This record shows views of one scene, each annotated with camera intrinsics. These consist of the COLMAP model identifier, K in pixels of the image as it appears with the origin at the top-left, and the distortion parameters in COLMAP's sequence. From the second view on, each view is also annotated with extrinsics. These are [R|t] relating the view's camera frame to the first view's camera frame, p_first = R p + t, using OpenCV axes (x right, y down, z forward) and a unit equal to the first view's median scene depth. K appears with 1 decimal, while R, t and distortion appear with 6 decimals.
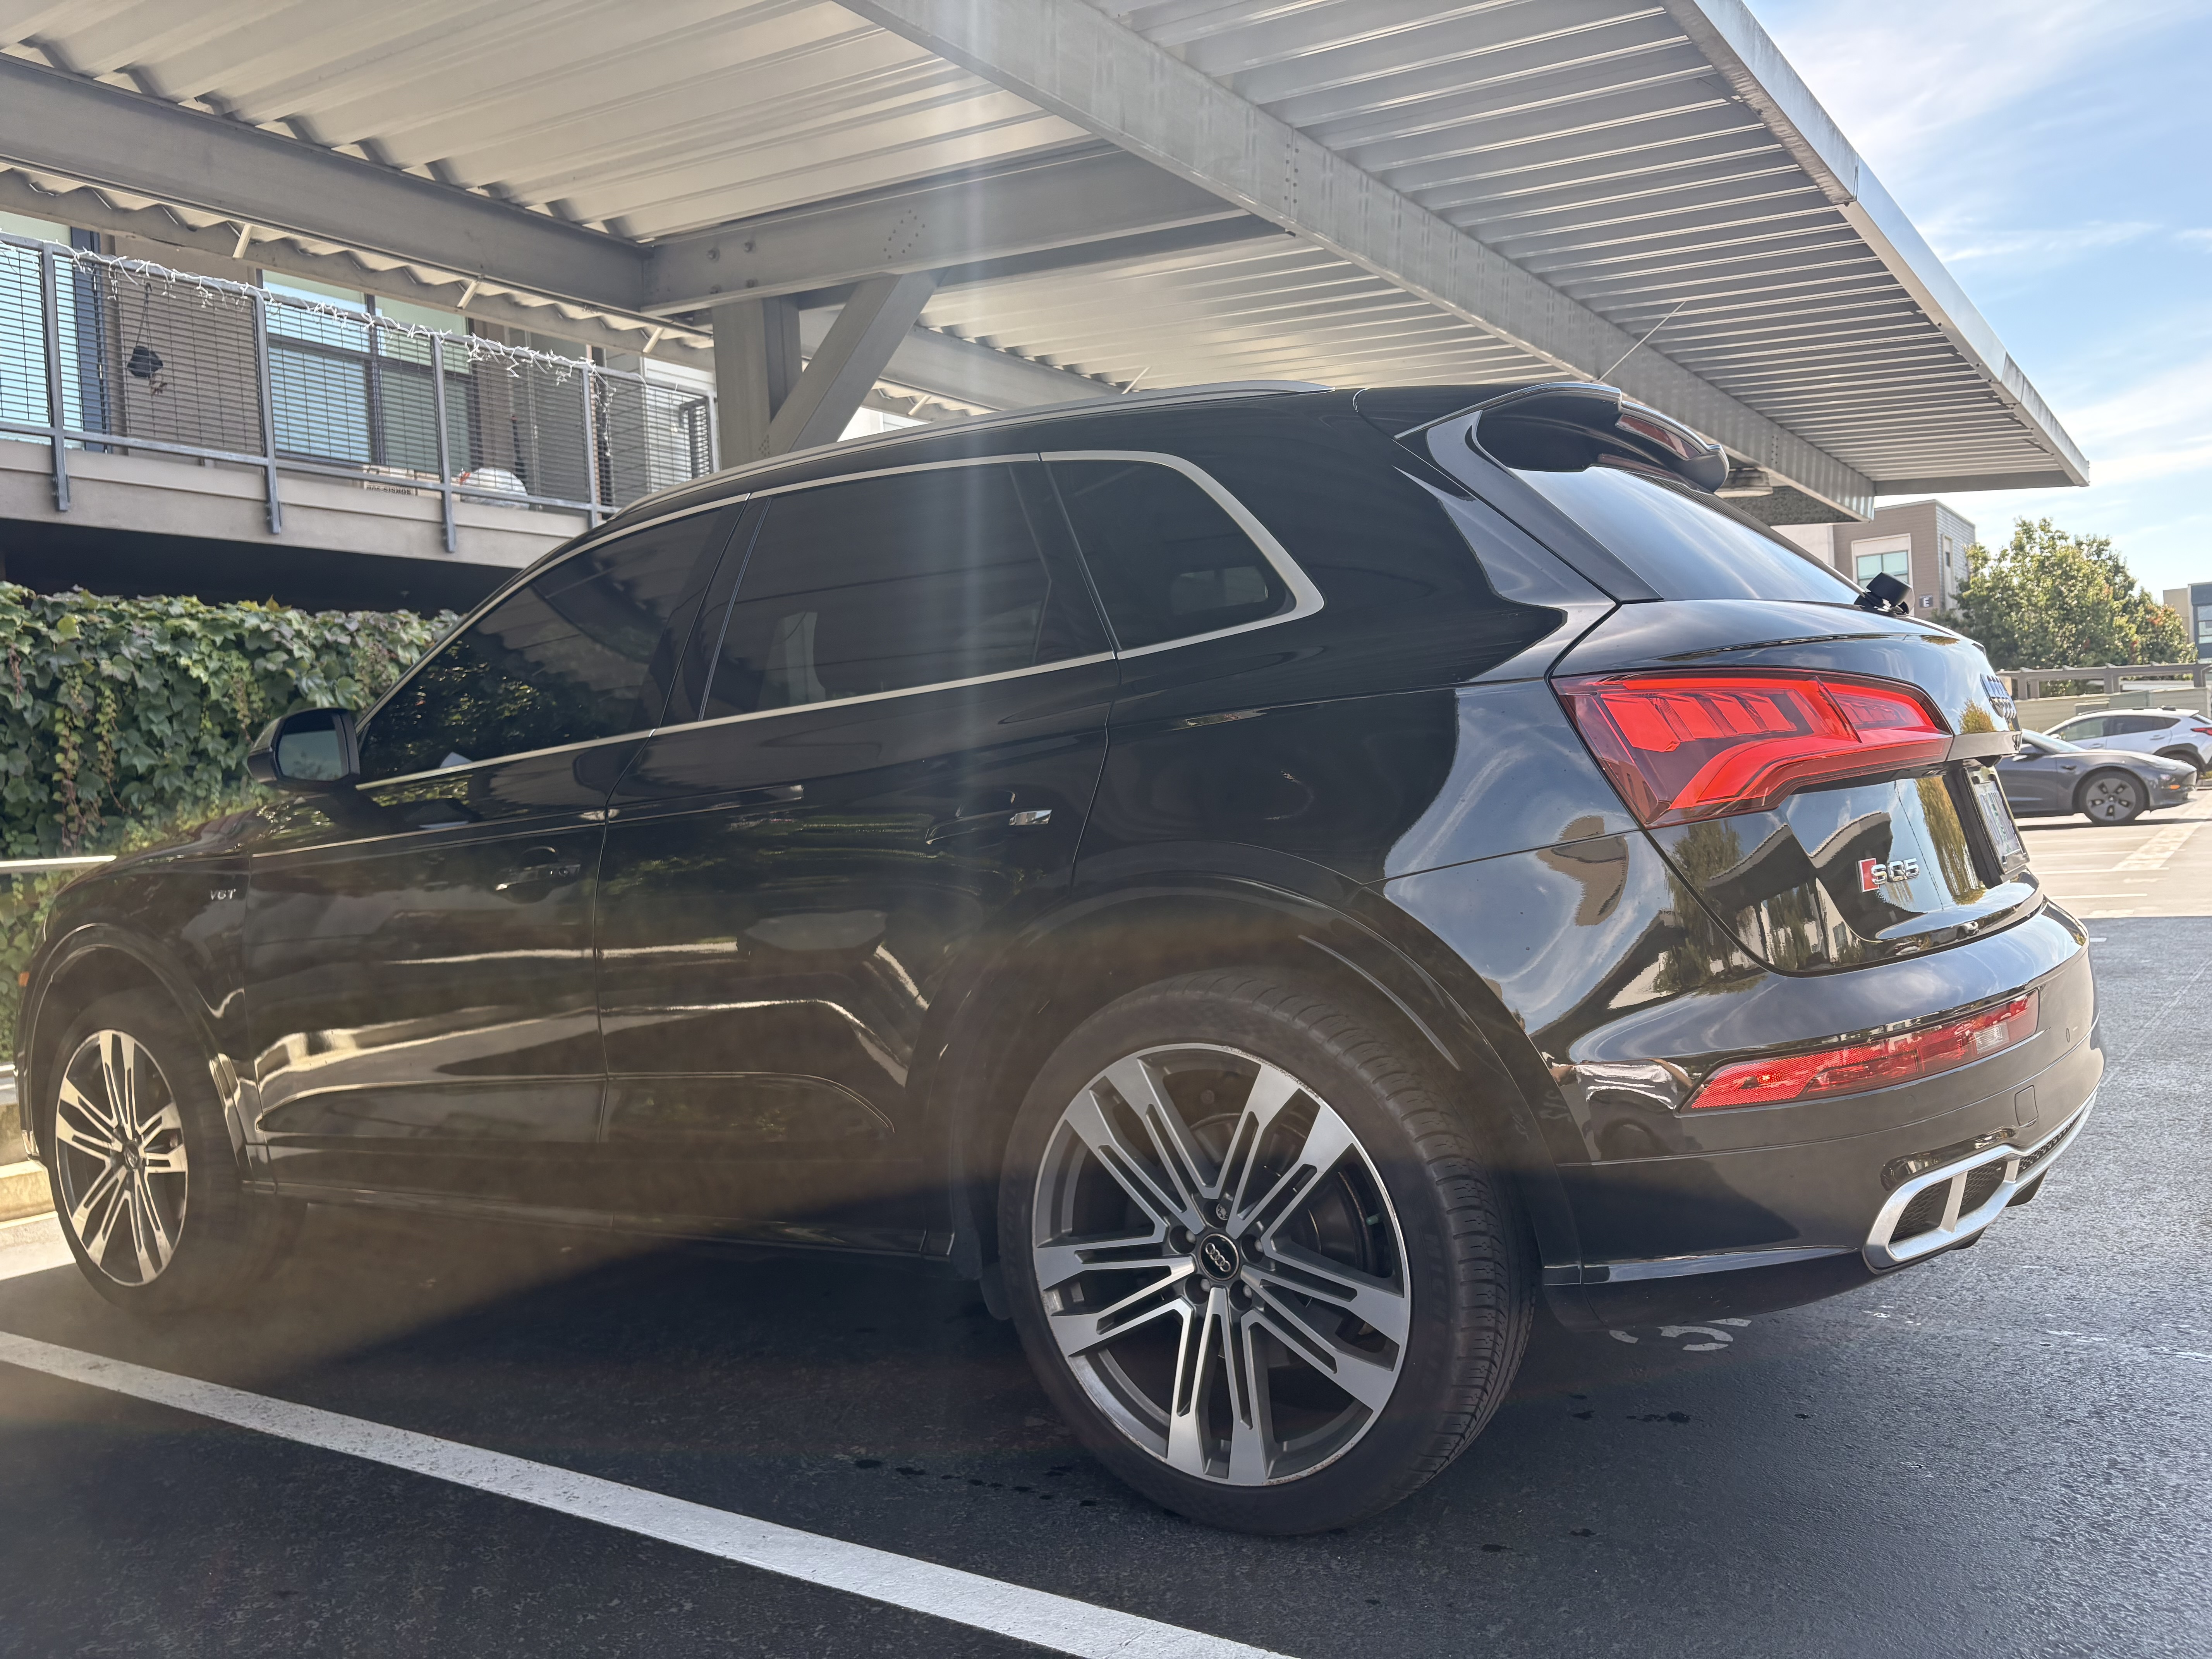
lens RADIAL K [[1674.5, 0, 1086.8], [0, 1674.5, 822.9], [0, 0, 1]] dist [0.034050, -0.009183]
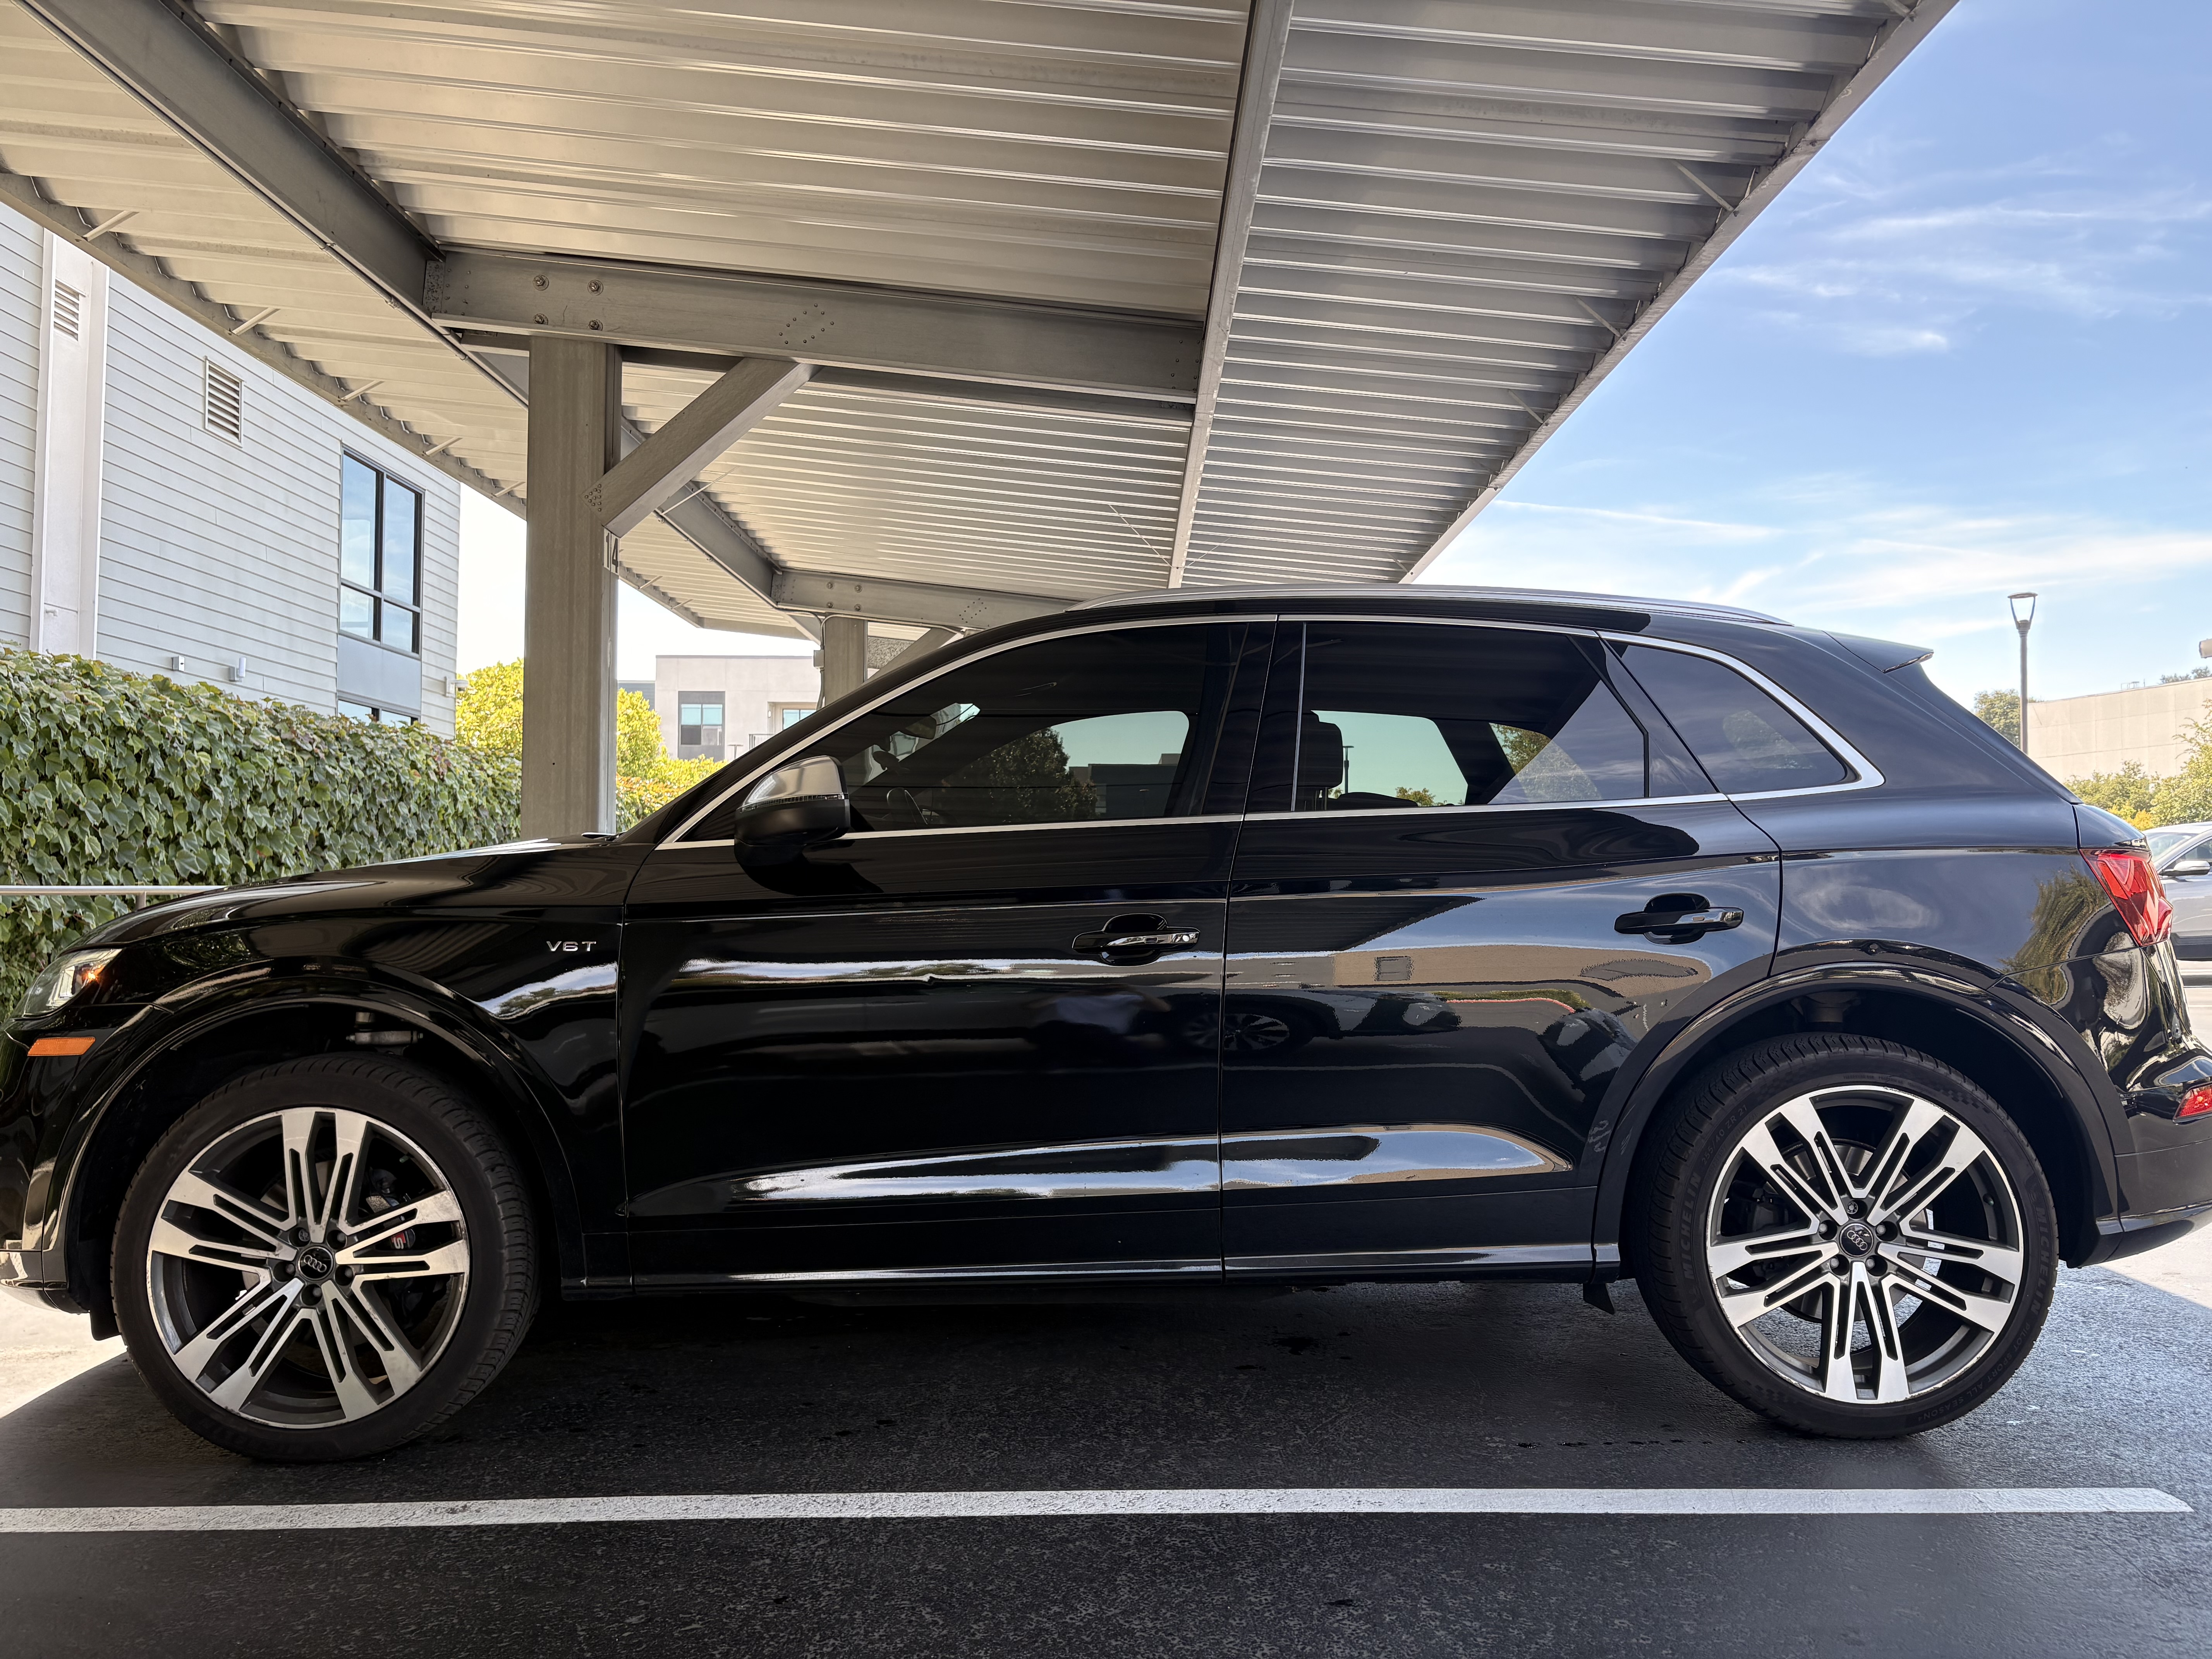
lens RADIAL K [[1674.5, 0, 1086.8], [0, 1674.5, 822.9], [0, 0, 1]] dist [0.034050, -0.009183]
pose [[0.819715, 0.087203, 0.566095, -1.210057], [-0.048654, 0.995371, -0.082879, 0.057317], [-0.570702, 0.040395, 0.820163, 0.188974]]
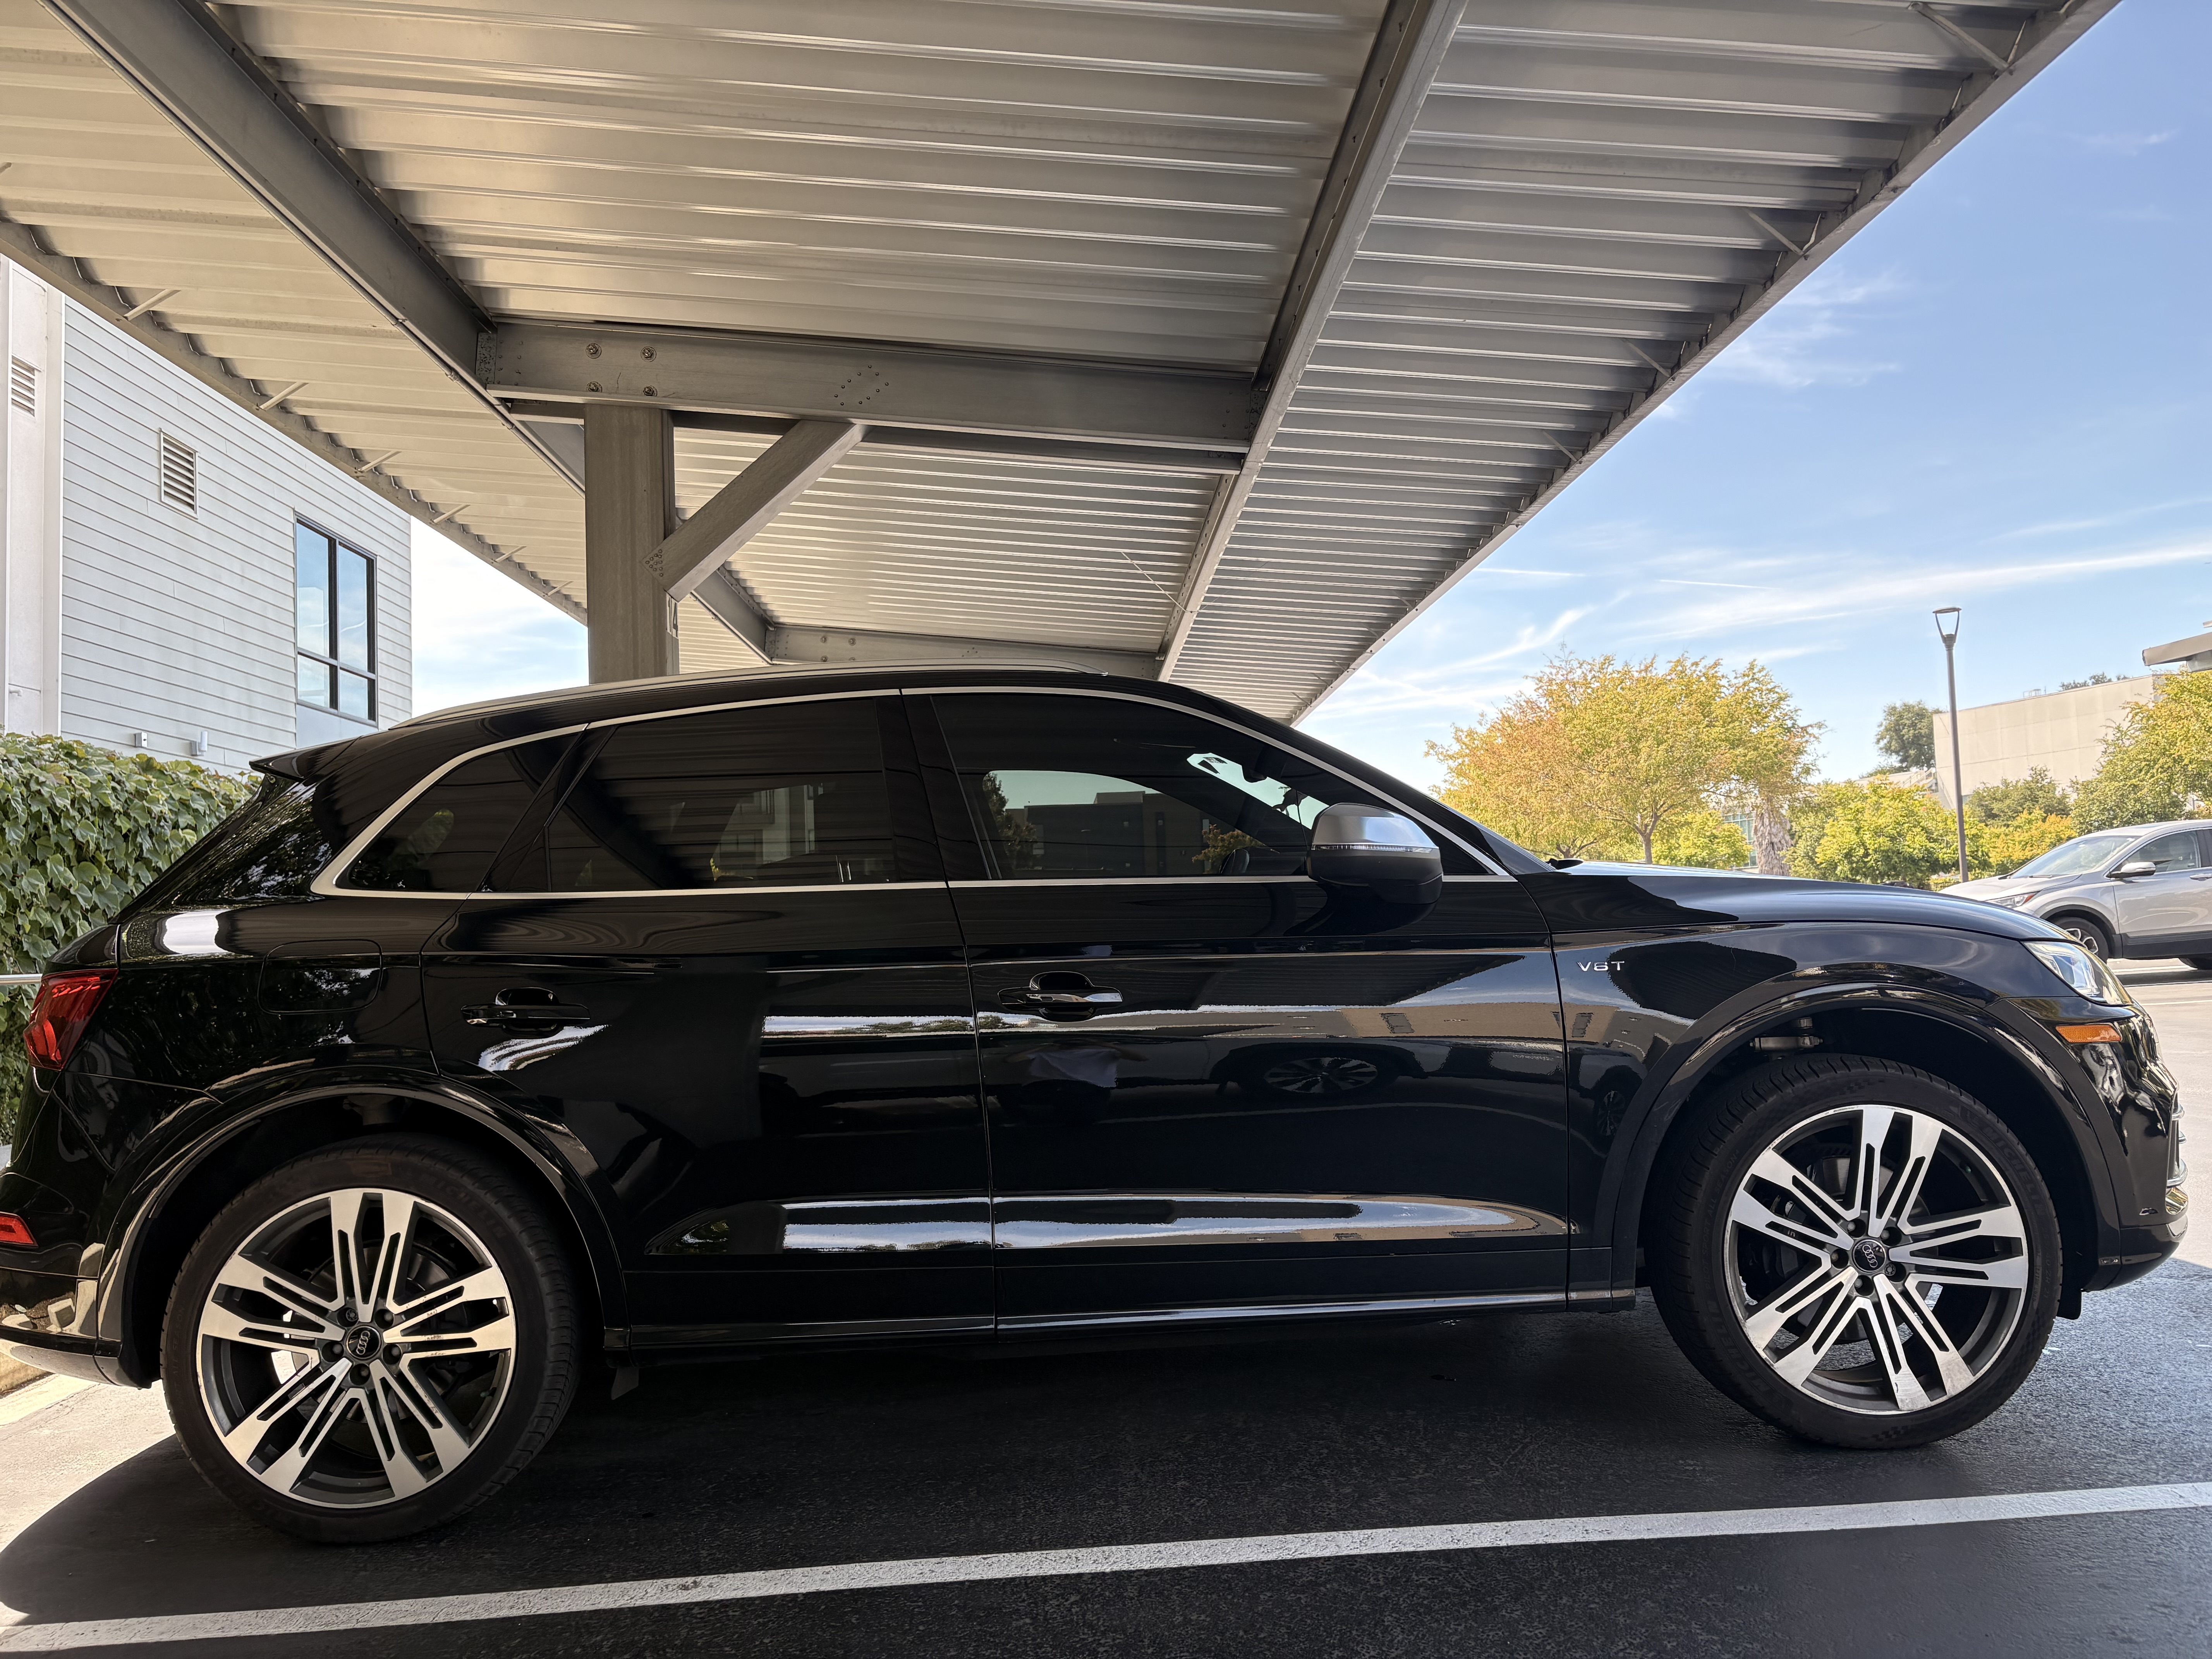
lens RADIAL K [[1668.5, 0, 1091.5], [0, 1668.5, 831.6], [0, 0, 1]] dist [0.035108, -0.000200]
pose [[0.798138, 0.067705, 0.598659, -1.377025], [-0.007073, 0.994650, -0.103060, 0.055188], [-0.602433, 0.078021, 0.794347, 0.290741]]
